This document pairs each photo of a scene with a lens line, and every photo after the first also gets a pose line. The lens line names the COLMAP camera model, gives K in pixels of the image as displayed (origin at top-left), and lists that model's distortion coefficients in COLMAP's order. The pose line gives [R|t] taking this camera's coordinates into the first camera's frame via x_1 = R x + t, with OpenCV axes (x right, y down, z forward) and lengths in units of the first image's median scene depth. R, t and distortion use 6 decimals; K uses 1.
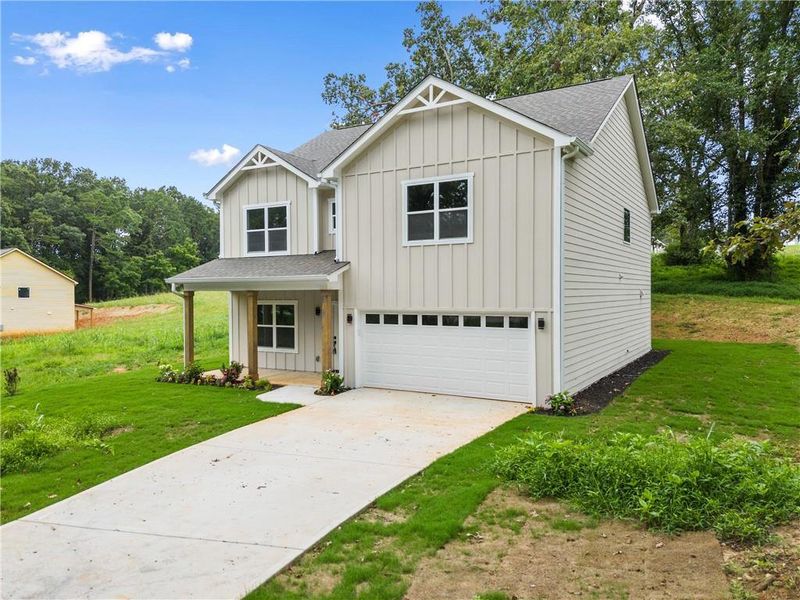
lens RADIAL K [[600.4, 0, 399.6], [0, 600.4, 297.7], [0, 0, 1]] dist [0.036797, -0.006810]
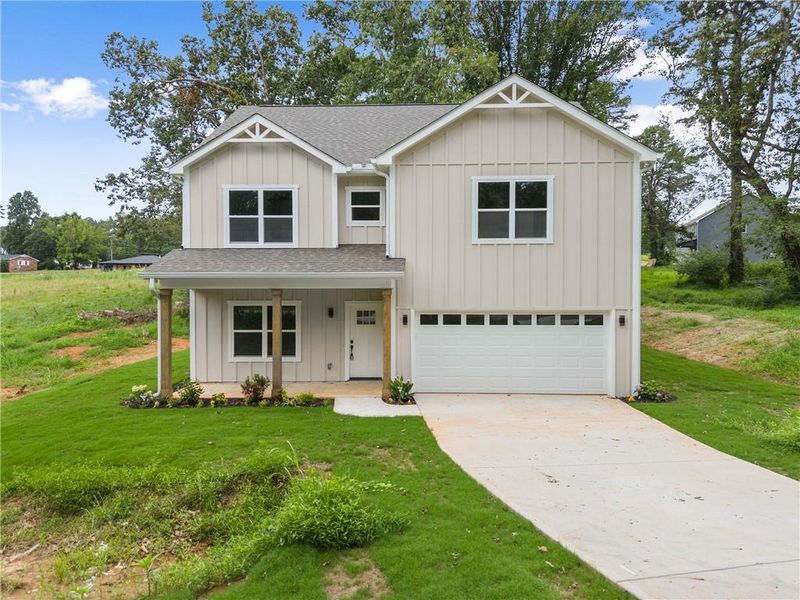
lens RADIAL K [[600.4, 0, 411.3], [0, 600.4, 293.6], [0, 0, 1]] dist [0.036797, -0.006810]
pose [[0.873826, 0.002643, 0.486232, -0.529060], [0.001469, 0.999966, -0.008077, 0.002171], [-0.486236, 0.007772, 0.873793, 0.193867]]
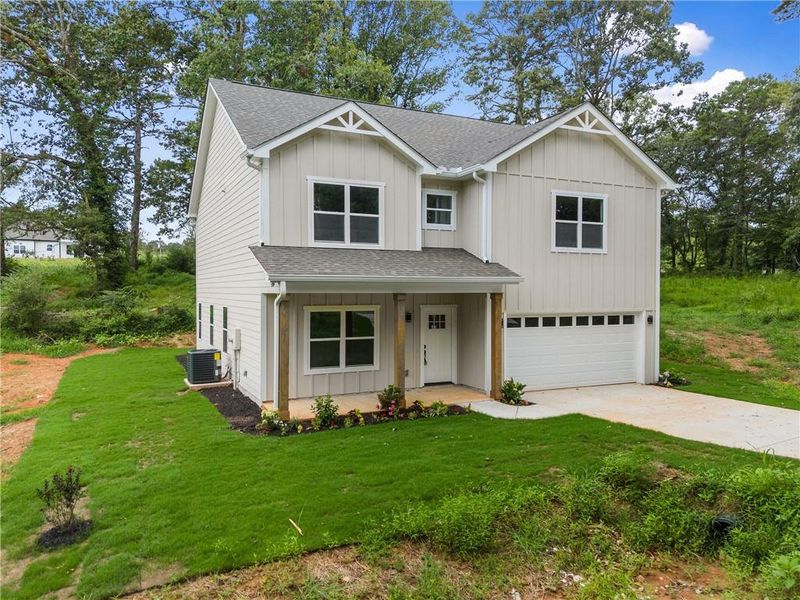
lens RADIAL K [[600.4, 0, 395.7], [0, 600.4, 297.1], [0, 0, 1]] dist [0.036797, -0.006810]
pose [[0.543736, -0.001491, 0.839255, -0.986098], [0.006079, 0.999979, -0.002162, -0.005372], [-0.839234, 0.006277, 0.543734, 0.629571]]
